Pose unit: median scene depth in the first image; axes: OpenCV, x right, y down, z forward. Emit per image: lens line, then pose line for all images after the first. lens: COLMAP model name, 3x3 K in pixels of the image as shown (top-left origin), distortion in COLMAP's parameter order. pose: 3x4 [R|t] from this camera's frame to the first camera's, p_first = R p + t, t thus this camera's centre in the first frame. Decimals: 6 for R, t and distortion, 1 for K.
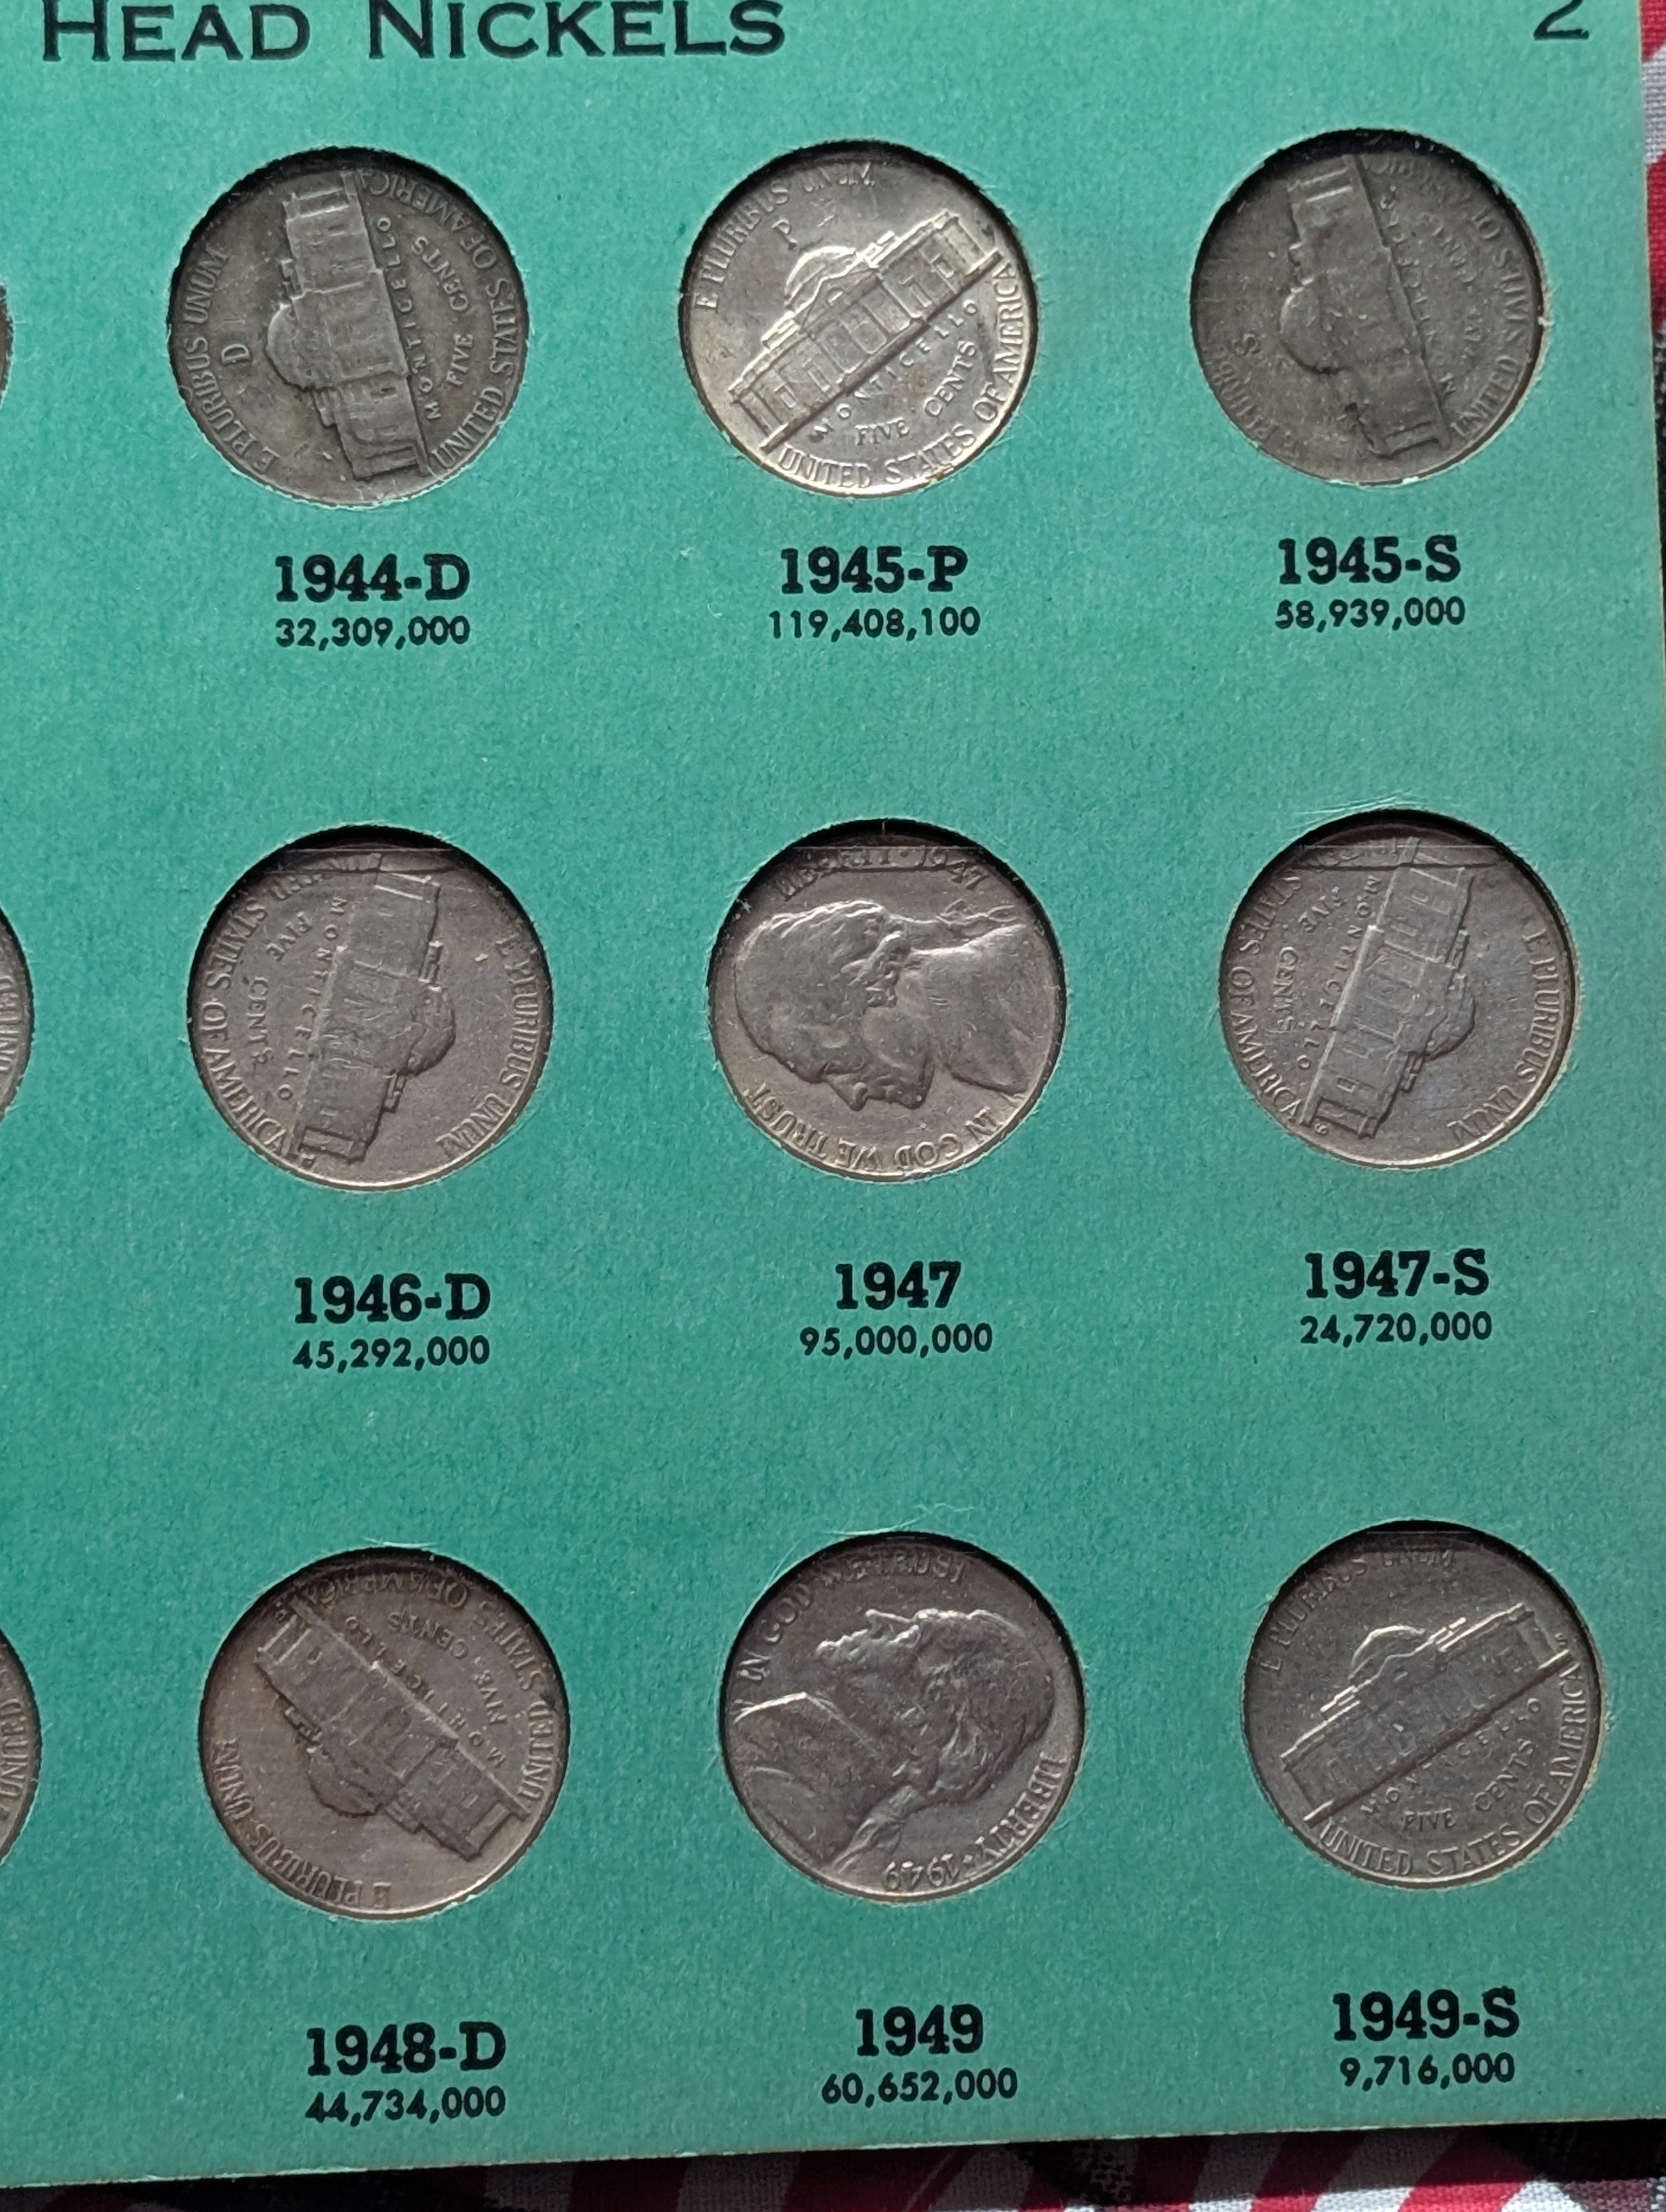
lens RADIAL K [[3212.3, 0, 906.7], [0, 3212.3, 1092.8], [0, 0, 1]] dist [0.056195, -0.087527]
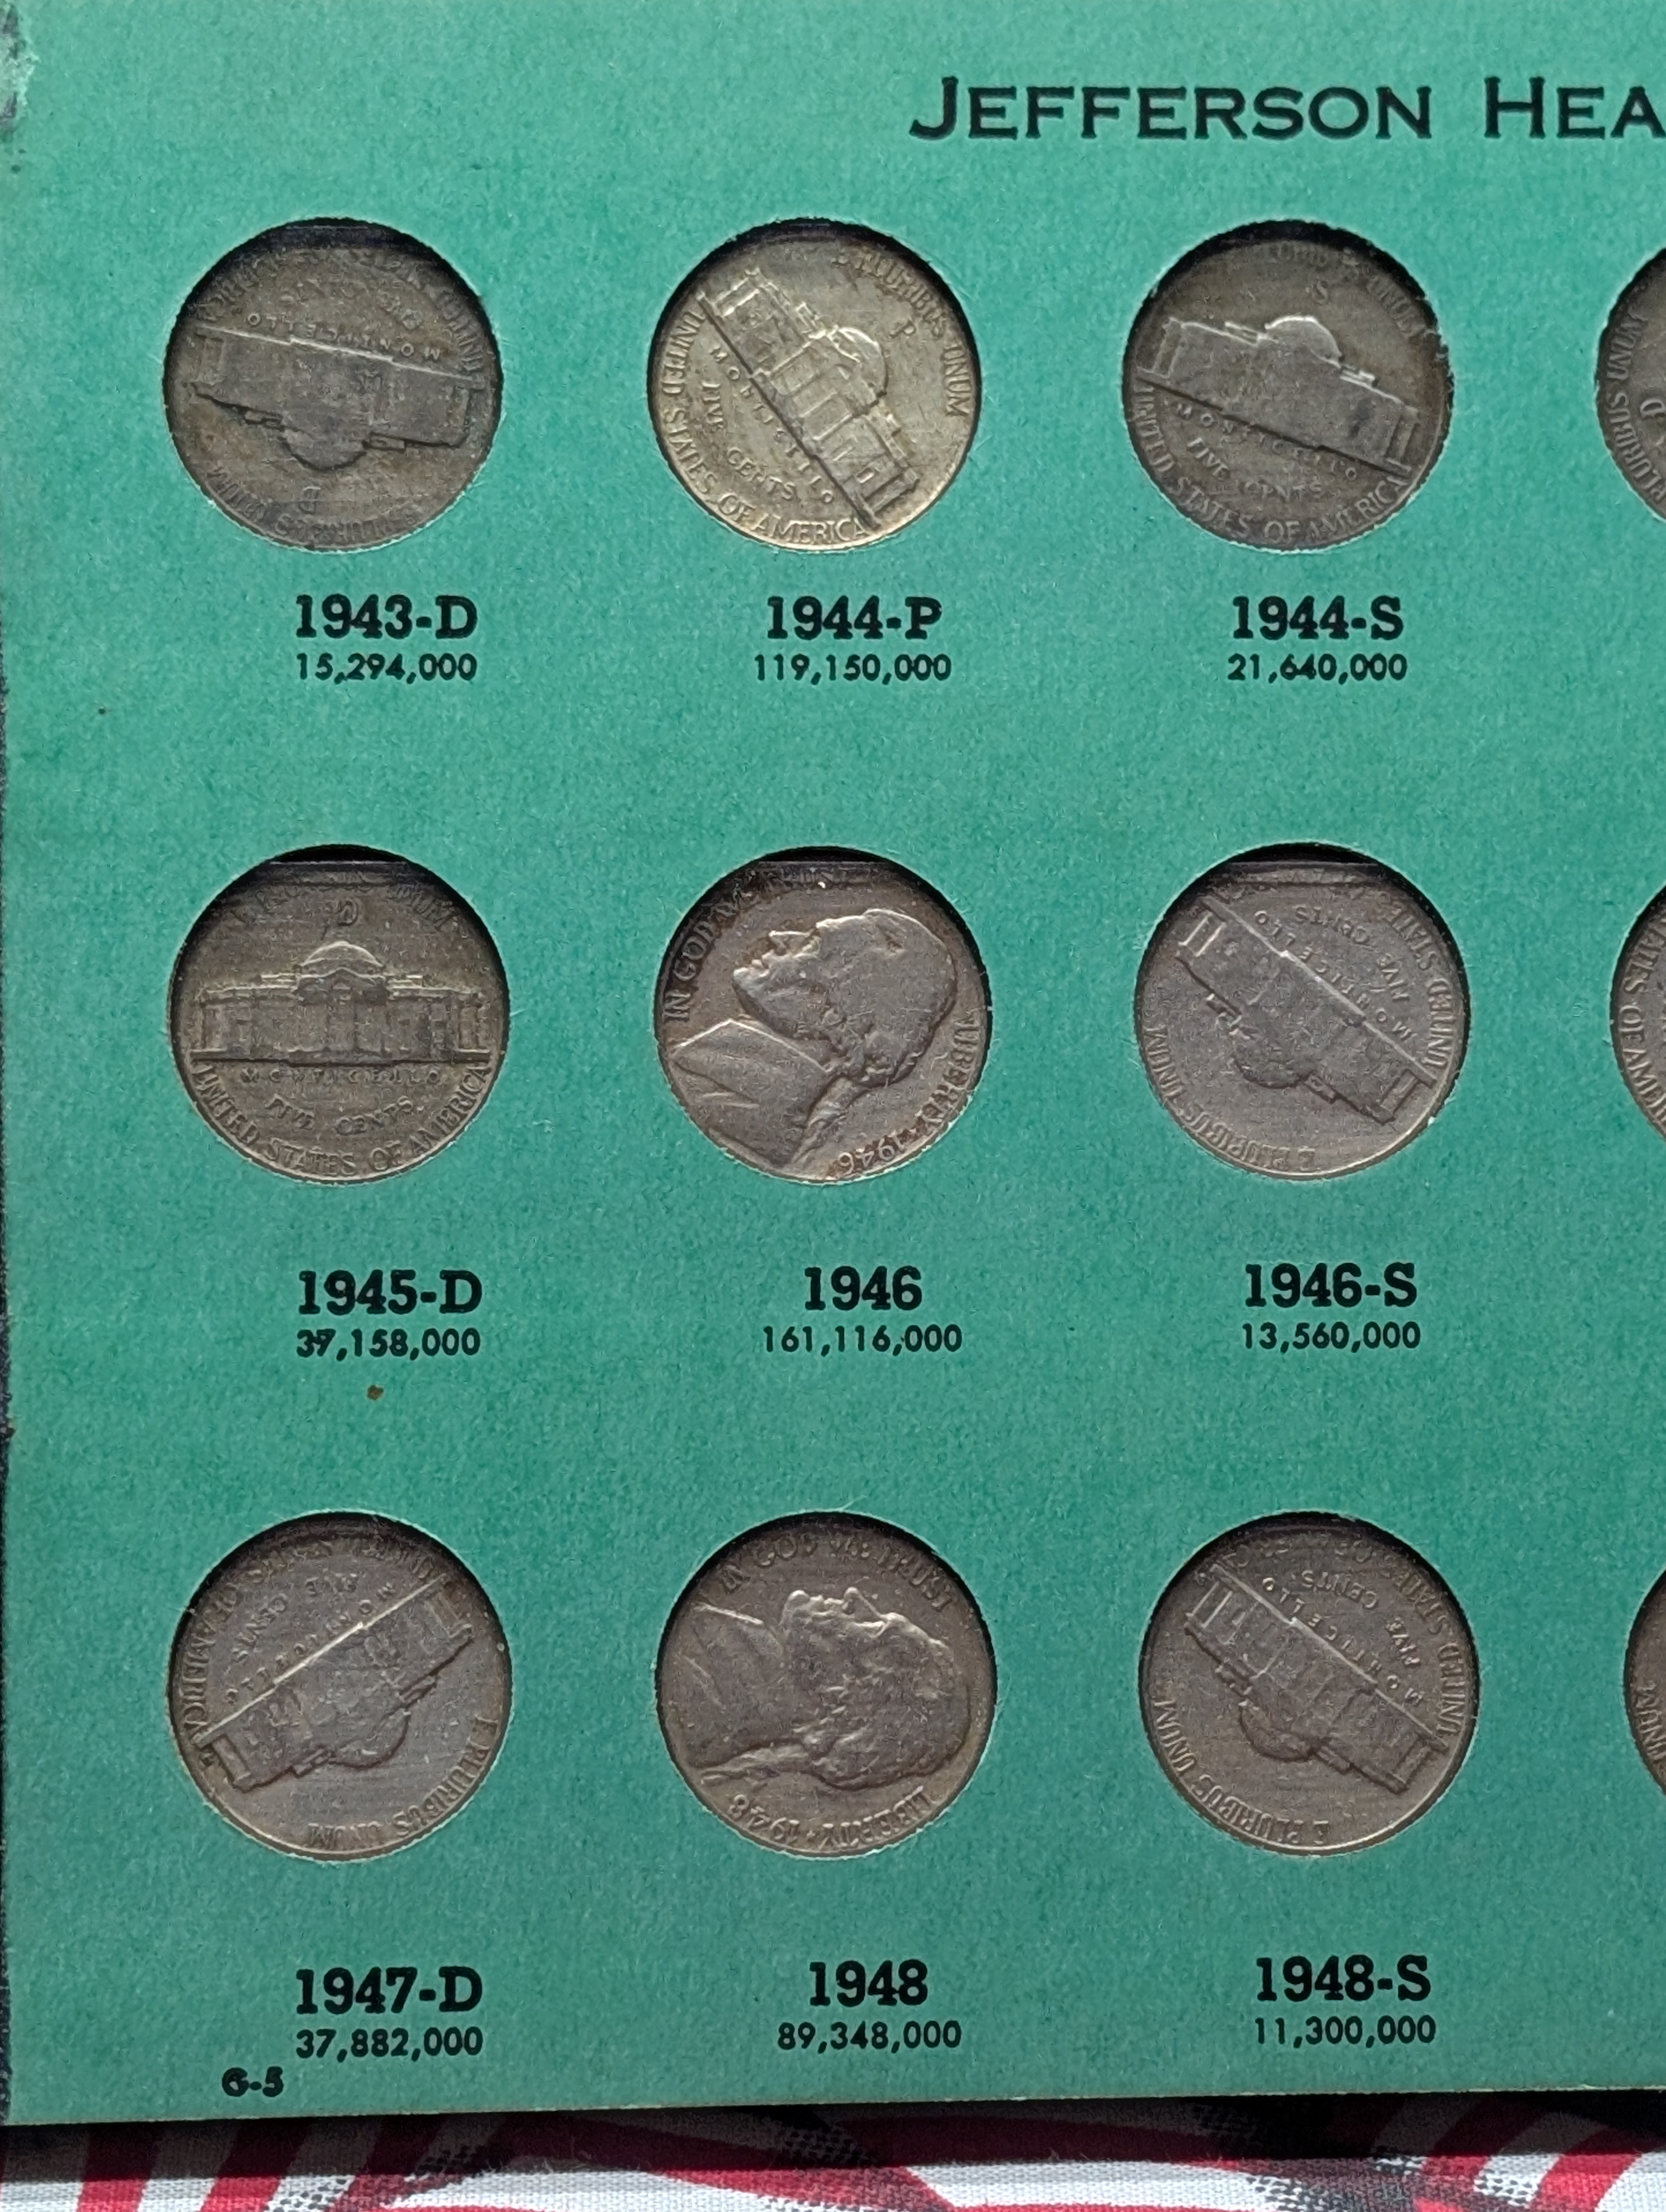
lens RADIAL K [[3006.3, 0, 833.0], [0, 3006.3, 1106.0], [0, 0, 1]] dist [0.019460, 0.039074]
pose [[0.999777, 0.018705, -0.009761, -0.469728], [-0.018710, 0.999825, -0.000454, 0.010997], [0.009751, 0.000637, 0.999952, -0.016167]]
